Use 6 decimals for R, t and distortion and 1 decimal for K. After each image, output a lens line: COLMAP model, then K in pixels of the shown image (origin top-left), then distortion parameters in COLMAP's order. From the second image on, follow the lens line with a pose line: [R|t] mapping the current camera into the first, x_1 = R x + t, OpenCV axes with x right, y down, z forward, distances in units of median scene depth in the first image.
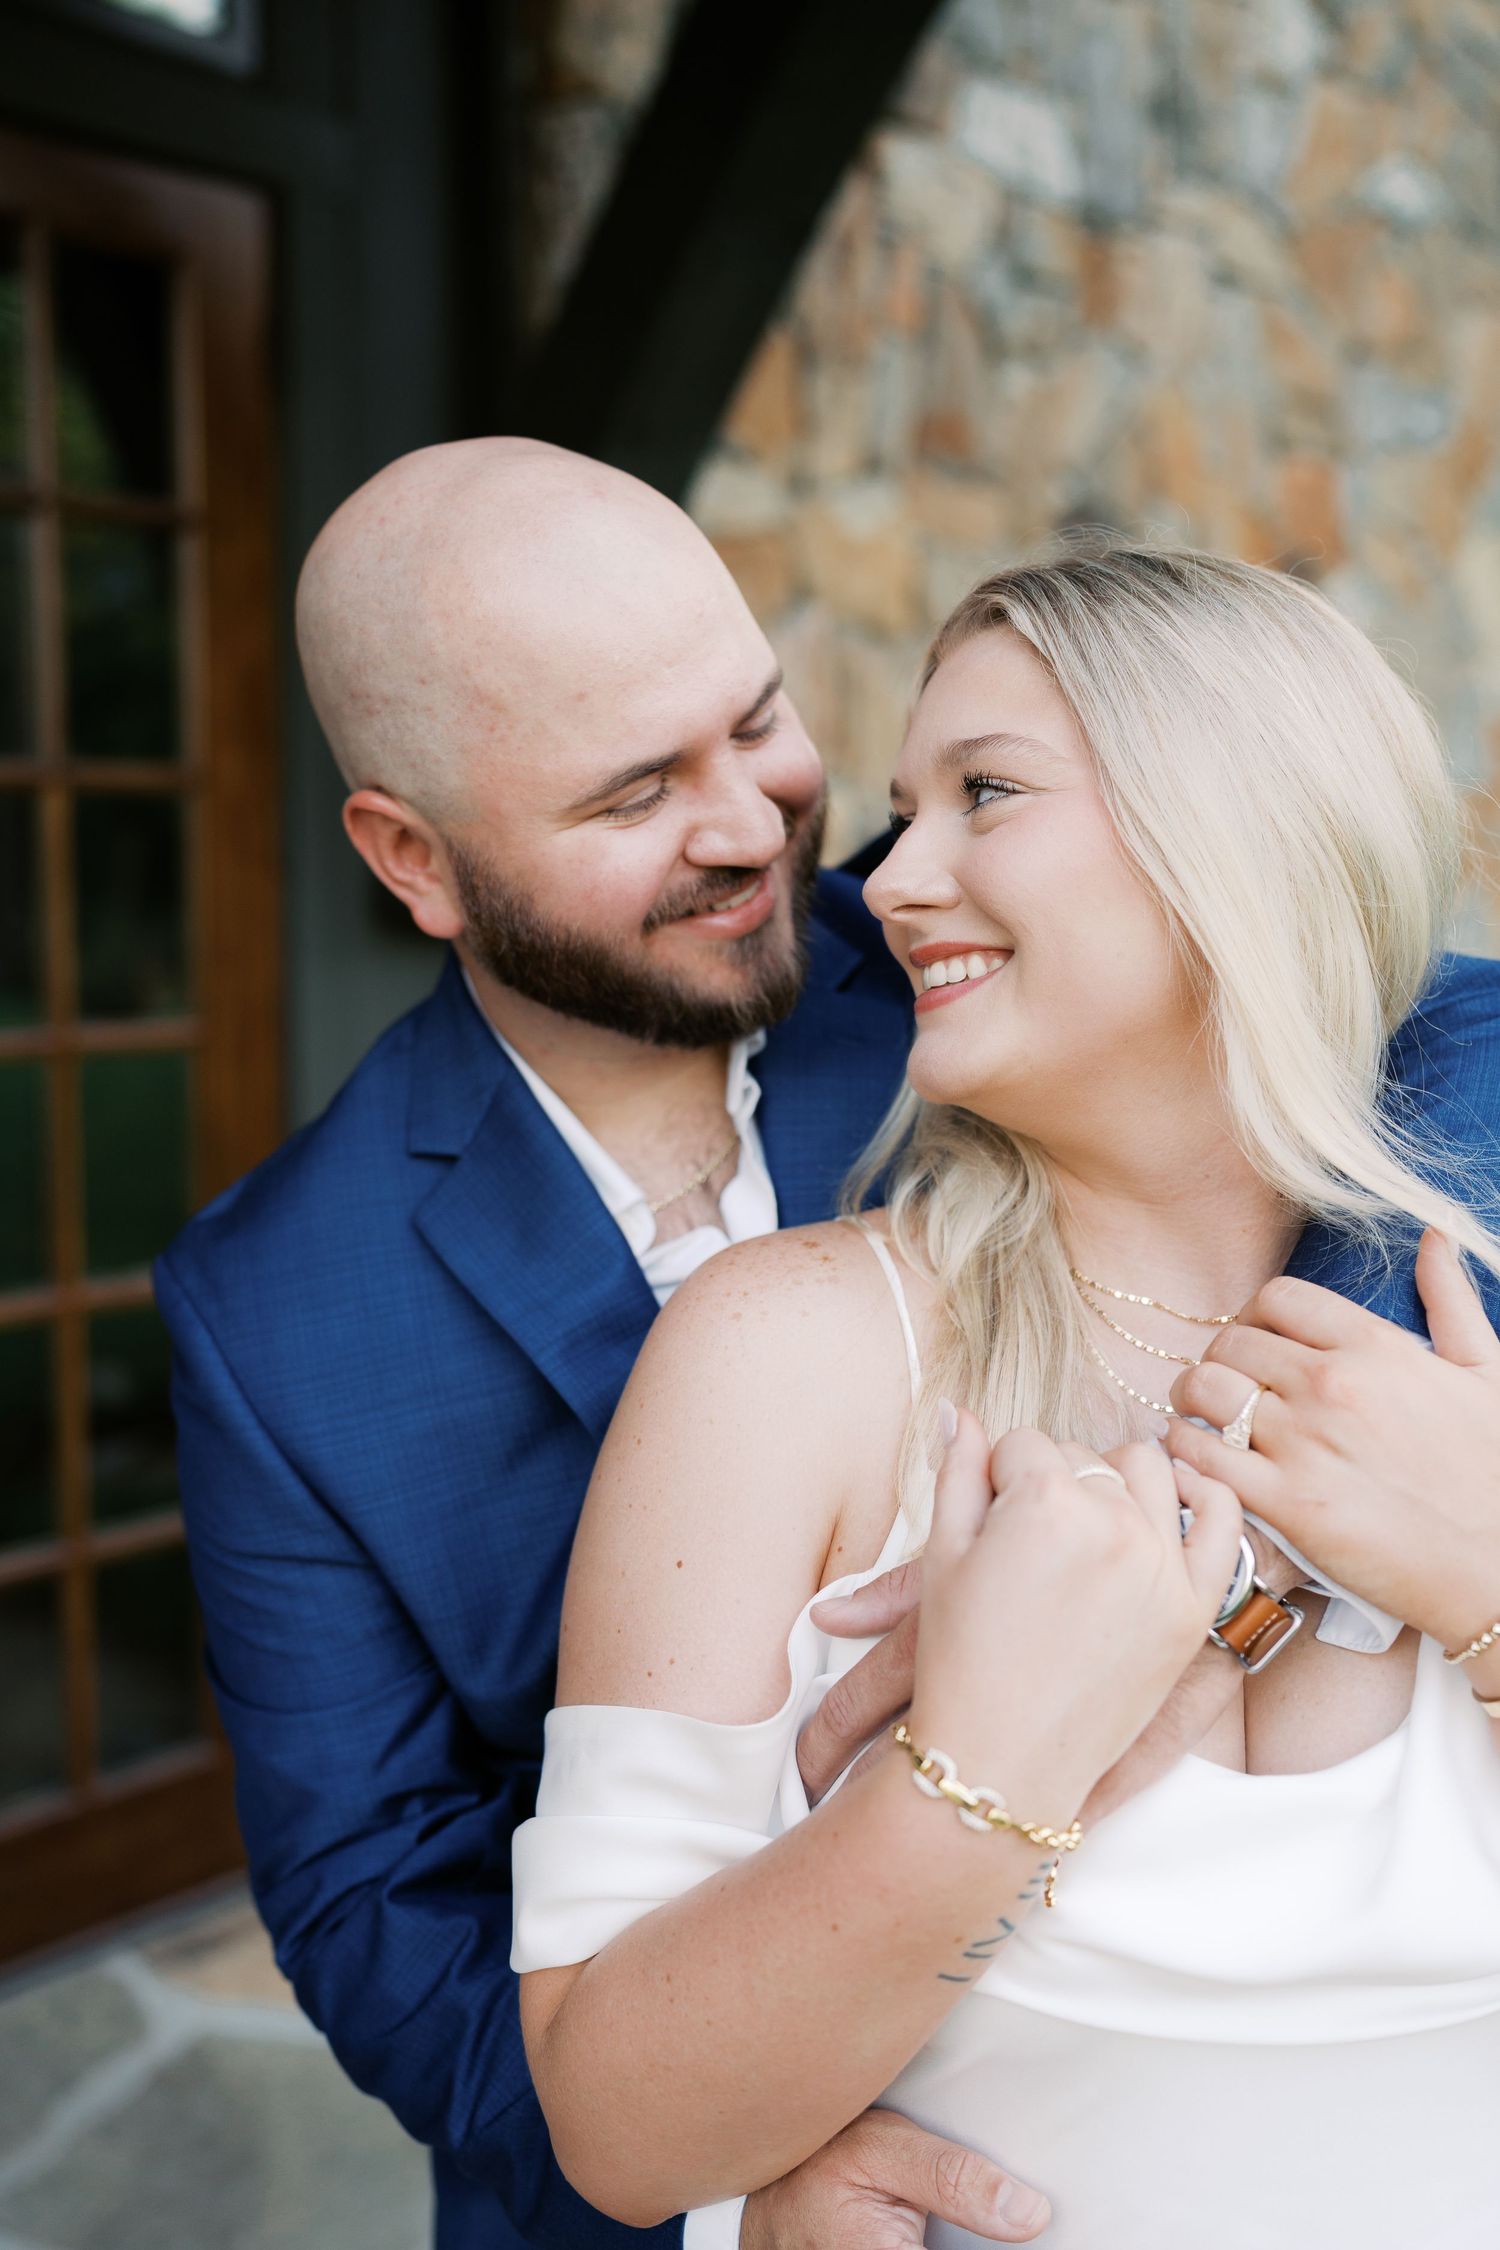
lens RADIAL K [[2213.2, 0, 747.2], [0, 2213.2, 1128.3], [0, 0, 1]] dist [0.073342, 0.000000]
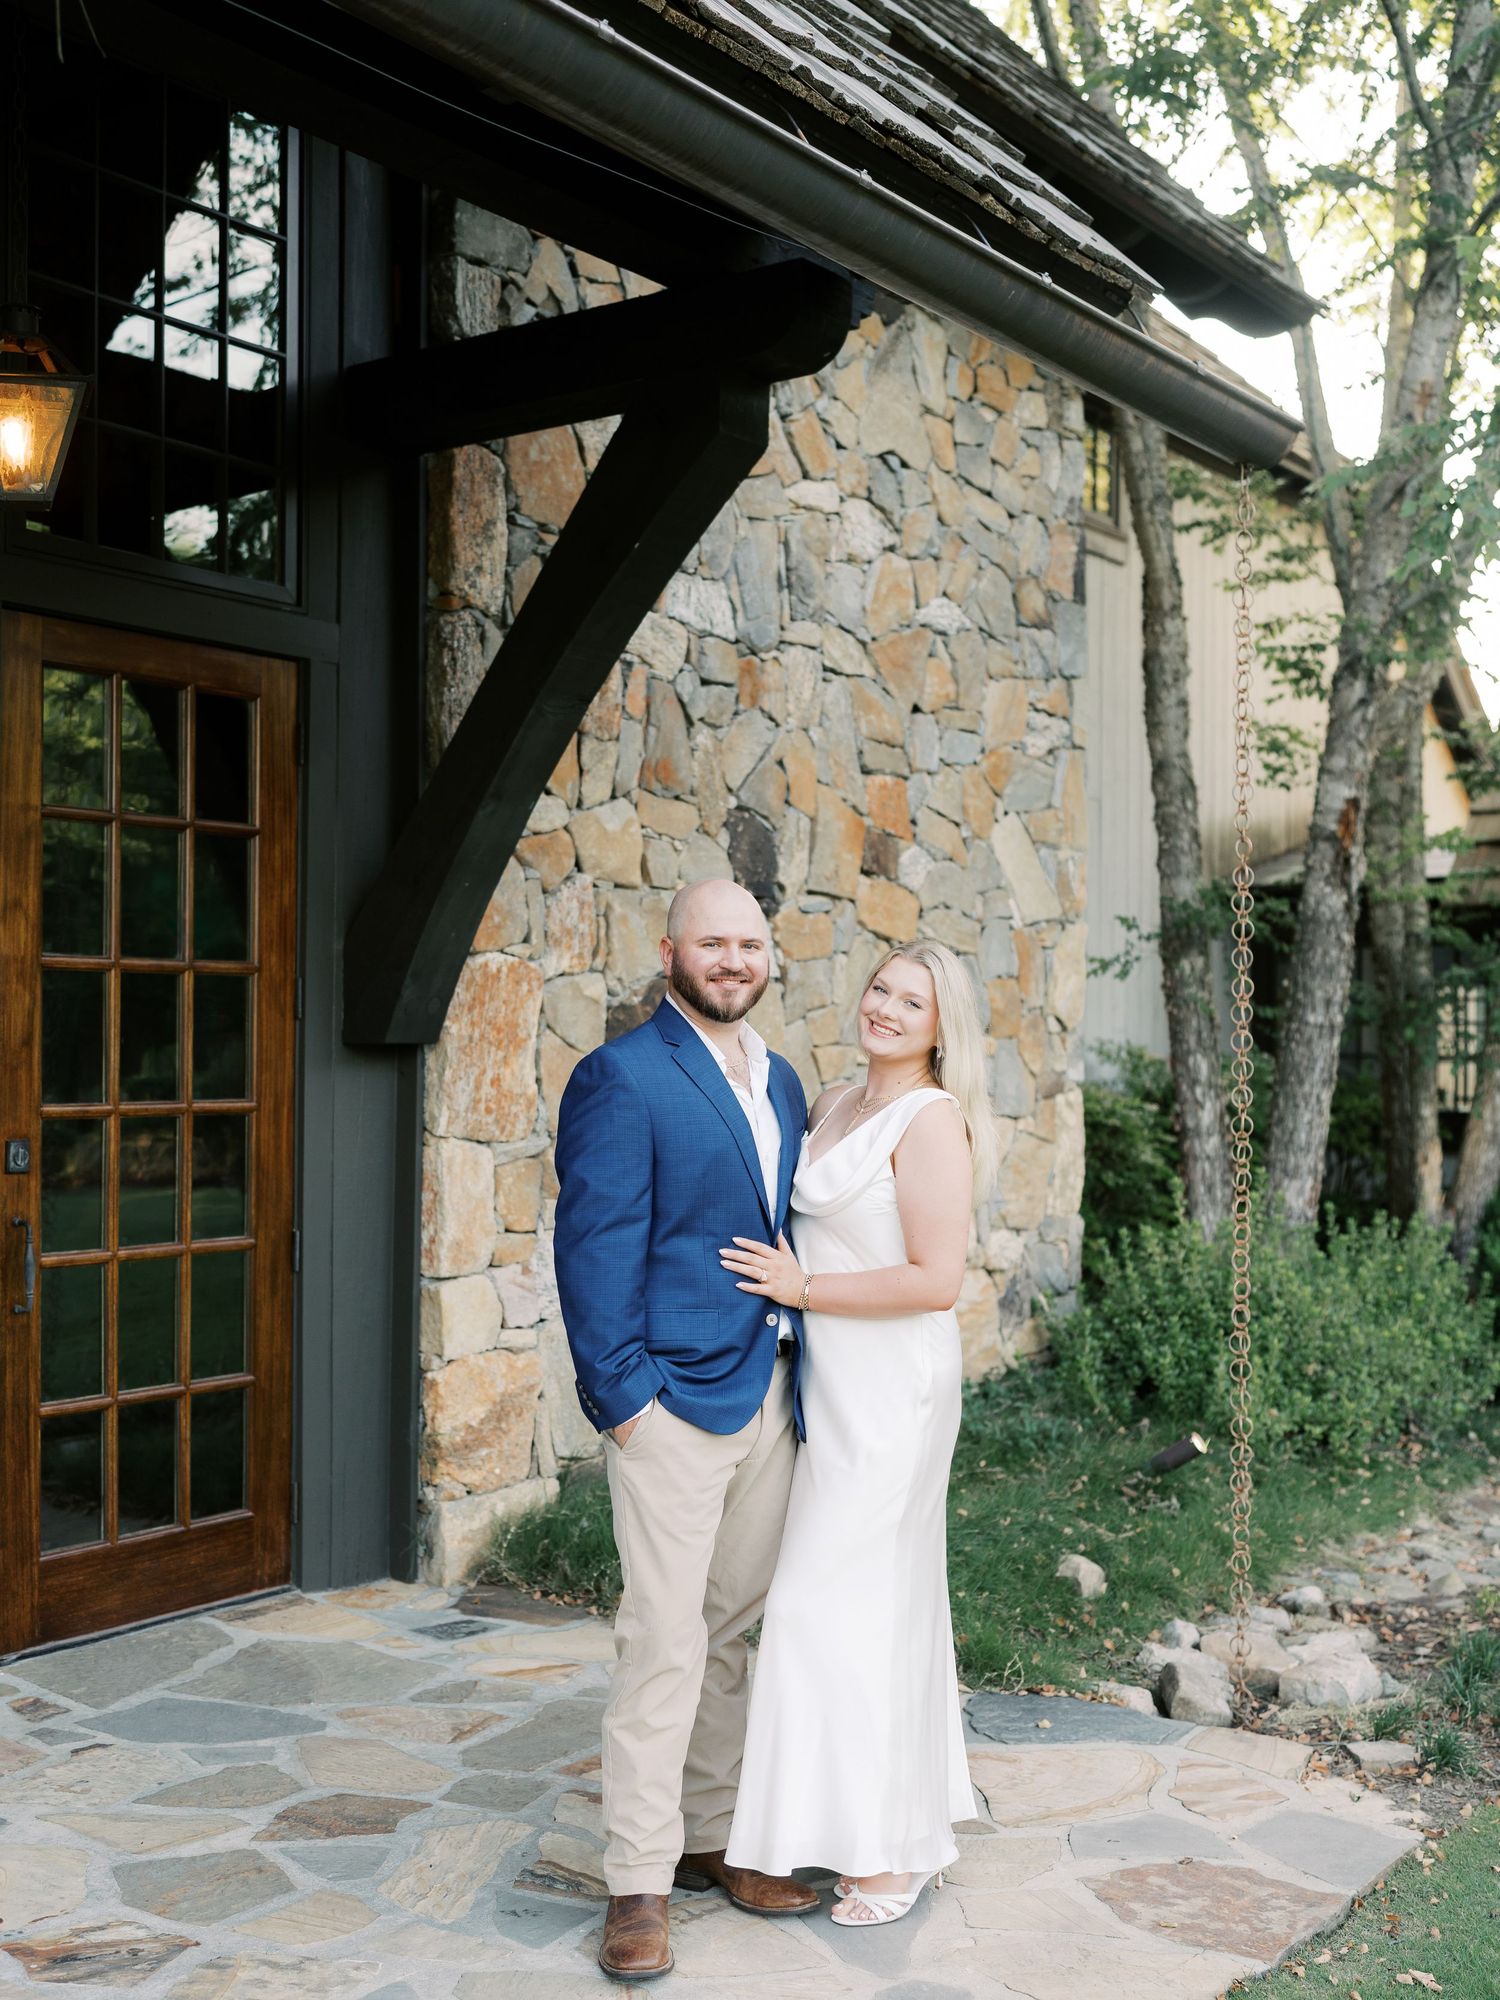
lens RADIAL K [[2353.4, 0, 751.1], [0, 2353.4, 1000.2], [0, 0, 1]] dist [-0.009364, 0.000000]
pose [[0.992422, -0.000362, 0.122875, -0.059523], [0.018839, 0.988621, -0.149242, 0.123487], [-0.121422, 0.150426, 0.981136, -0.701599]]
